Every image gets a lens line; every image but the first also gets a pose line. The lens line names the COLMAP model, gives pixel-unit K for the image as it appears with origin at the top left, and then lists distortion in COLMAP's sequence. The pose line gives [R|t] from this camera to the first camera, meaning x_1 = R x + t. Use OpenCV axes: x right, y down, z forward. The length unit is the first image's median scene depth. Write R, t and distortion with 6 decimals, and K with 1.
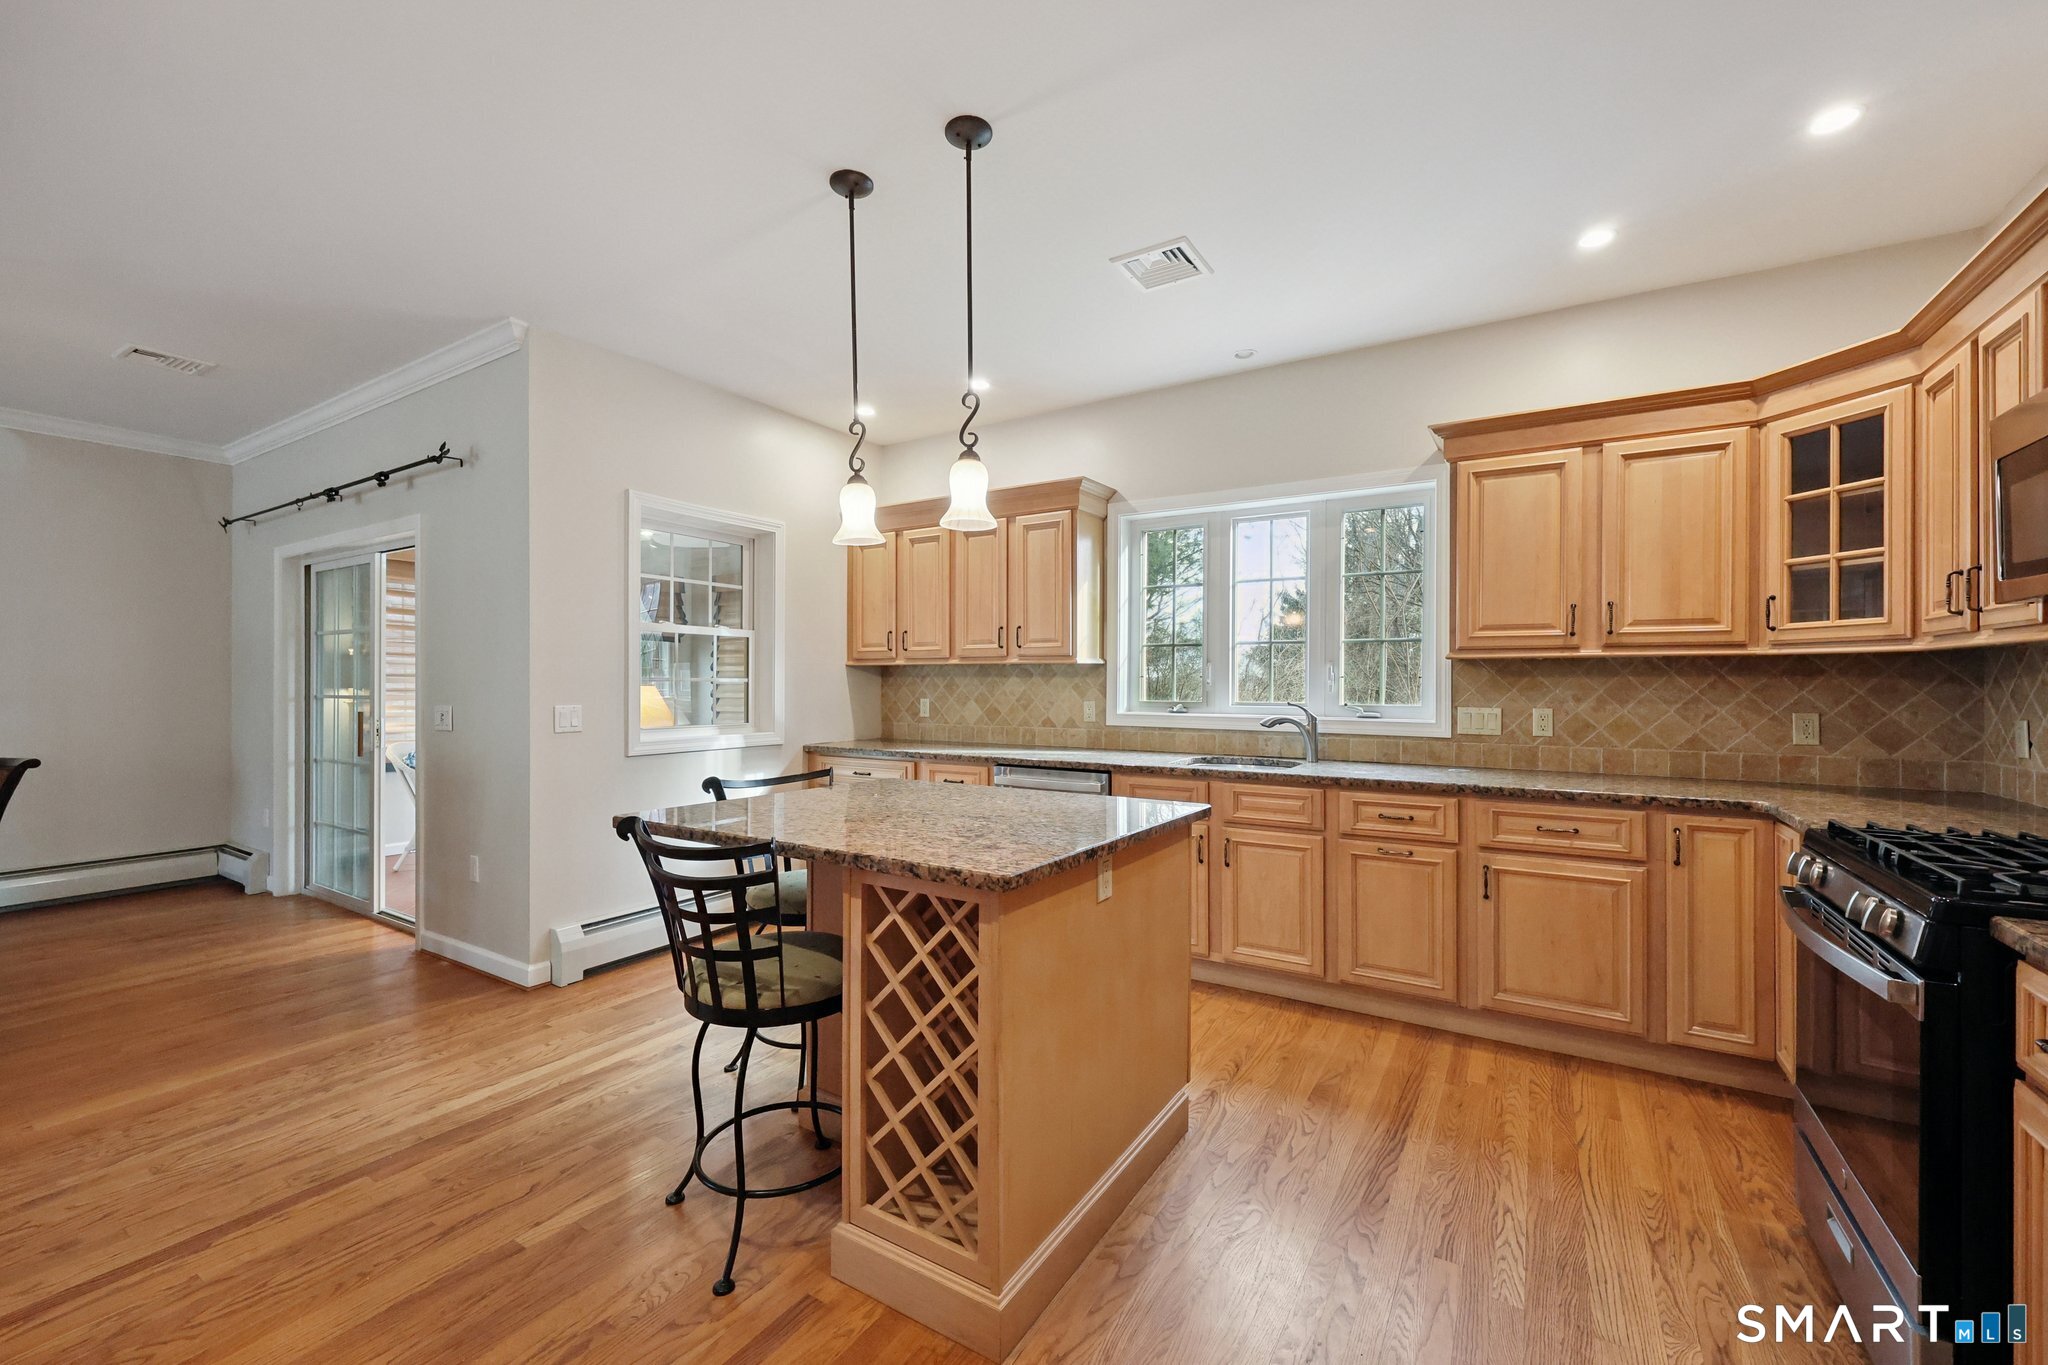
lens RADIAL K [[824.3, 0, 1034.6], [0, 824.3, 687.4], [0, 0, 1]] dist [0.002994, 0.000274]
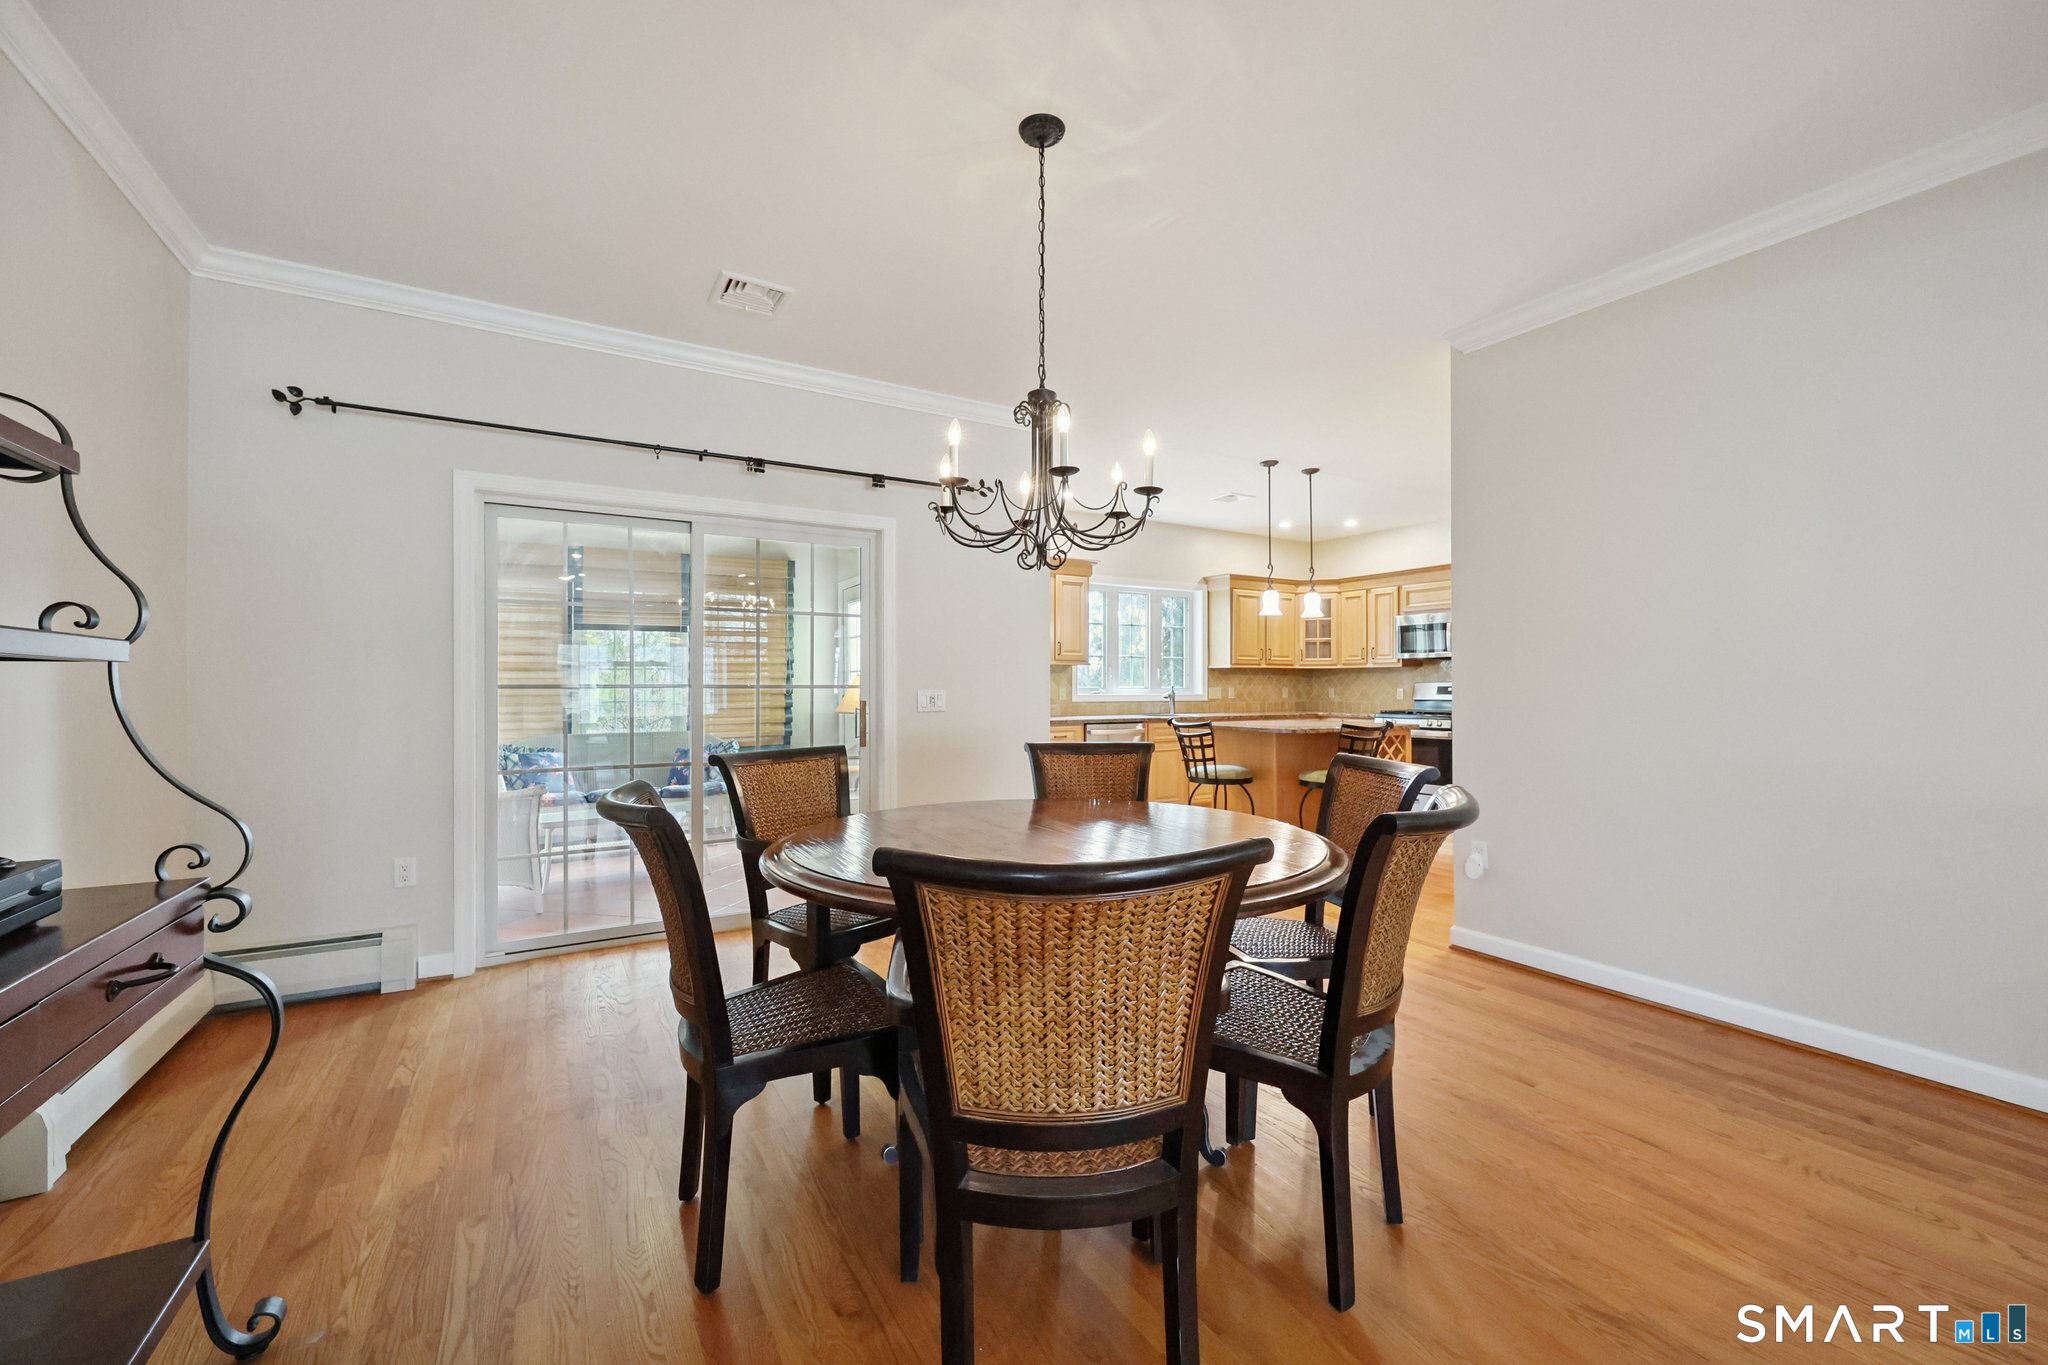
lens RADIAL K [[824.3, 0, 1033.9], [0, 824.3, 673.8], [0, 0, 1]] dist [0.002994, 0.000274]
pose [[0.462630, 0.011952, 0.886471, -1.975199], [0.007712, 0.999817, -0.017505, 0.024348], [-0.886518, 0.014935, 0.462454, 0.385338]]
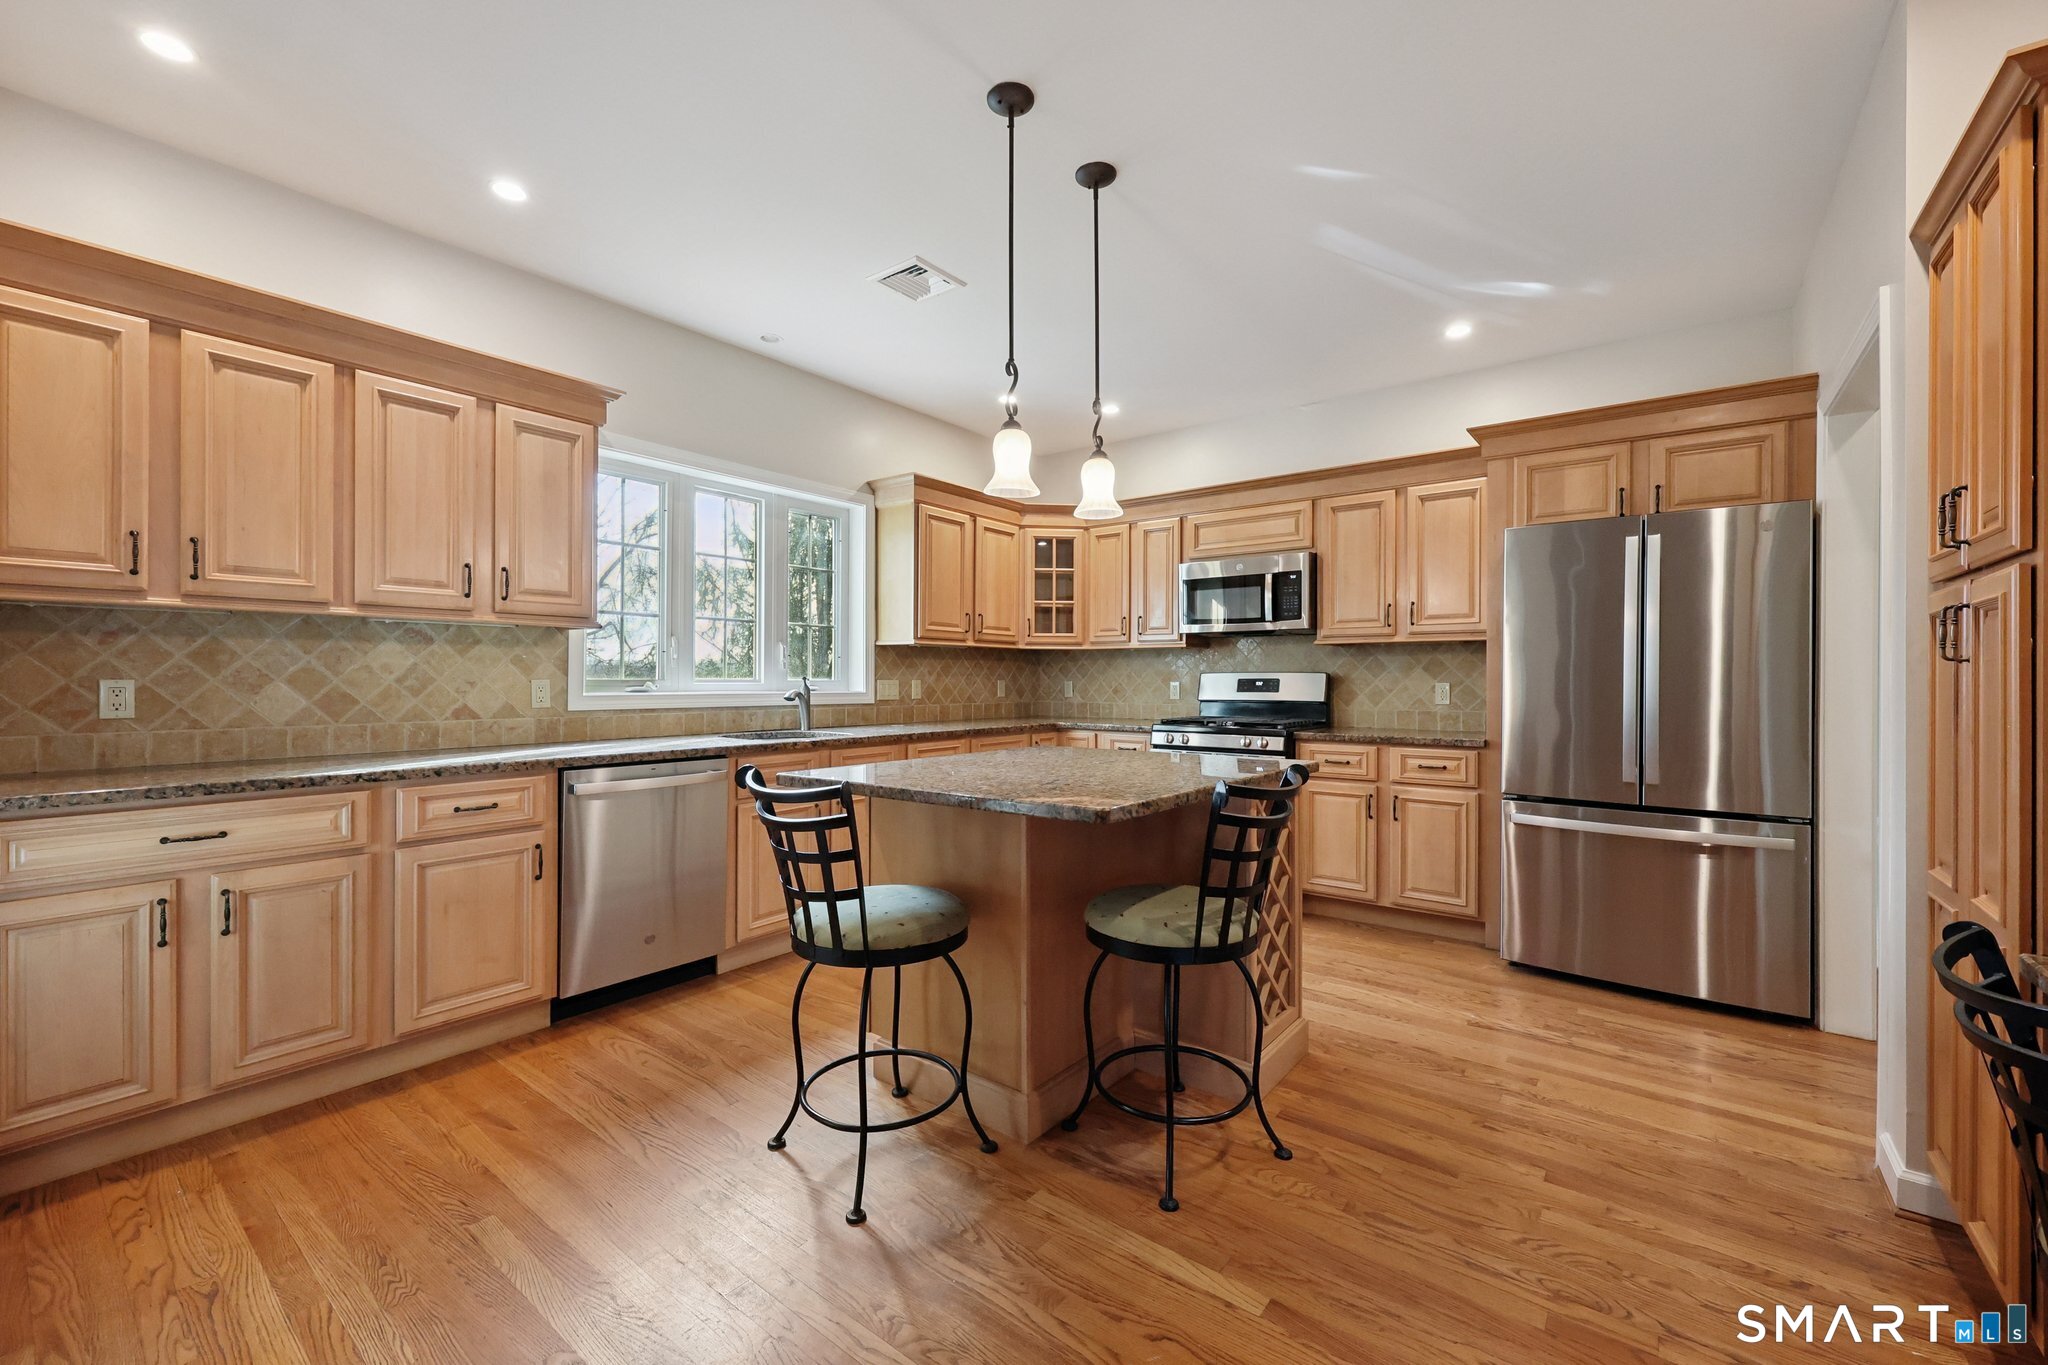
lens RADIAL K [[824.3, 0, 1037.5], [0, 824.3, 675.6], [0, 0, 1]] dist [0.002994, 0.000274]
pose [[0.102681, 0.004974, 0.994702, -0.853770], [0.008606, 0.999946, -0.005888, 0.029045], [-0.994677, 0.009165, 0.102632, 0.661676]]
